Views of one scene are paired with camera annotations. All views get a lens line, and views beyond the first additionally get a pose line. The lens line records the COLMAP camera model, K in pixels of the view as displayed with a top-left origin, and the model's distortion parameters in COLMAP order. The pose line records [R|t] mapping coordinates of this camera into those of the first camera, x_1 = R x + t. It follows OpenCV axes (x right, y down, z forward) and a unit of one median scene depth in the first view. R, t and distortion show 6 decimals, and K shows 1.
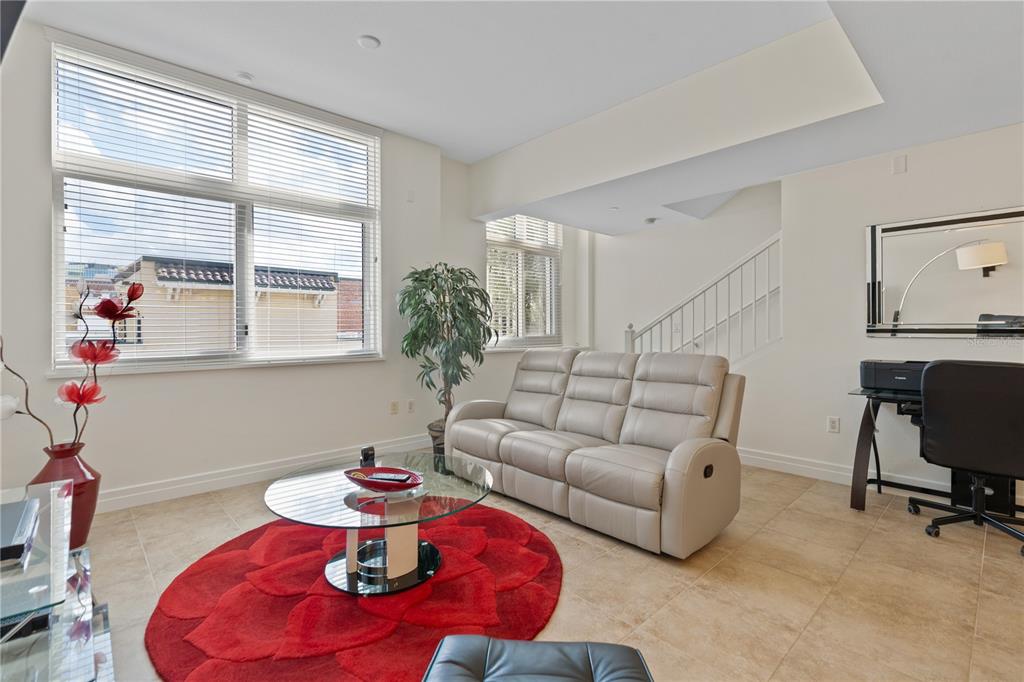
lens RADIAL K [[469.1, 0, 513.5], [0, 469.1, 329.7], [0, 0, 1]] dist [0.001242, 0.000942]
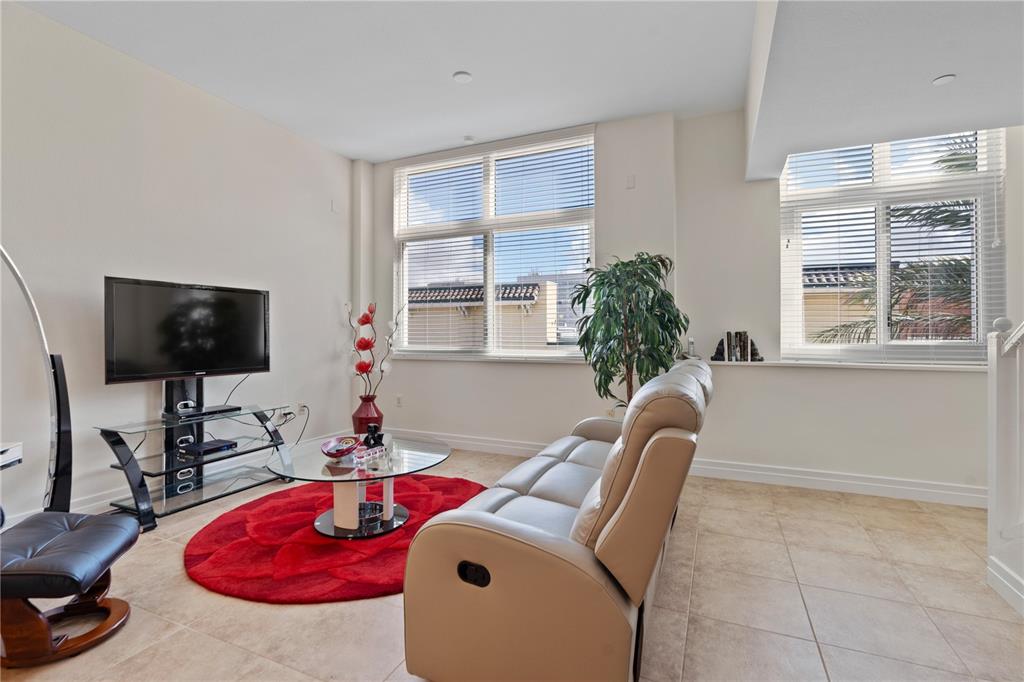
lens RADIAL K [[471.5, 0, 512.0], [0, 471.5, 341.0], [0, 0, 1]] dist [0.001545, 0.000280]
pose [[0.400851, 0.015168, -0.916018, 0.669348], [0.000098, 0.999862, 0.016599, 0.002739], [0.916143, -0.006744, 0.400794, 0.560668]]
